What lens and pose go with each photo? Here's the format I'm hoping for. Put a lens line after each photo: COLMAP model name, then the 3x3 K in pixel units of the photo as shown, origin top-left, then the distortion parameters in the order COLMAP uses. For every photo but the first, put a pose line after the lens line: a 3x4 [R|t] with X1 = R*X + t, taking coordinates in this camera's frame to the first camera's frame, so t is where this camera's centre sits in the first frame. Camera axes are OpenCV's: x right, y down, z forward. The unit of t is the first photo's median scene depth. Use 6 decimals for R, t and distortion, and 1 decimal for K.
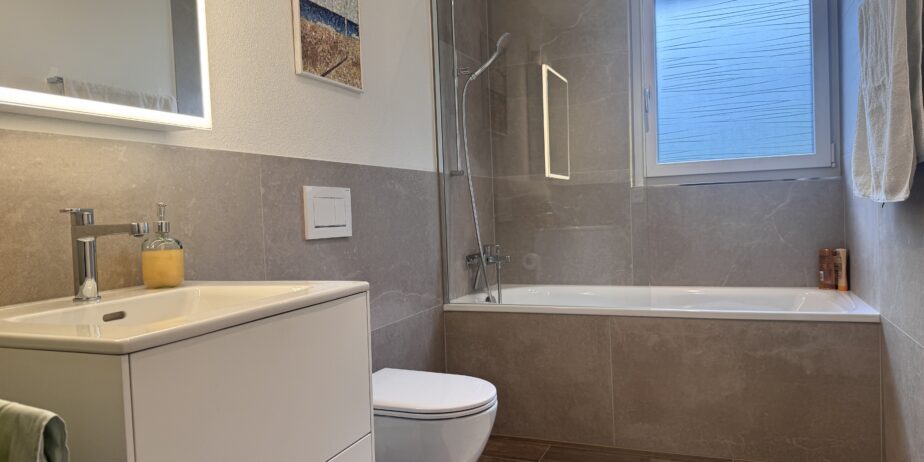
lens RADIAL K [[636.7, 0, 458.3], [0, 636.7, 239.0], [0, 0, 1]] dist [0.056595, -0.061468]
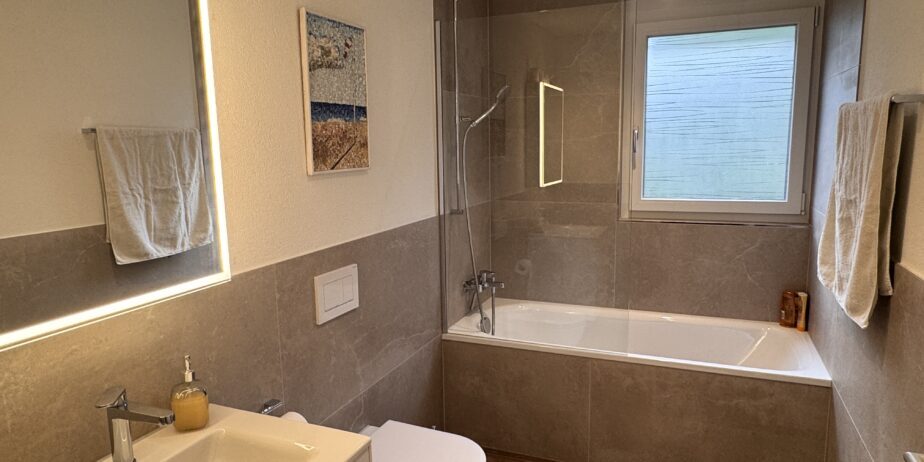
lens RADIAL K [[576.7, 0, 451.8], [0, 576.7, 234.0], [0, 0, 1]] dist [-0.004319, 0.020679]
pose [[0.999702, 0.021379, -0.011793, 0.001873], [-0.019836, 0.992789, 0.118226, -0.200228], [0.014236, -0.117957, 0.992917, 0.020959]]
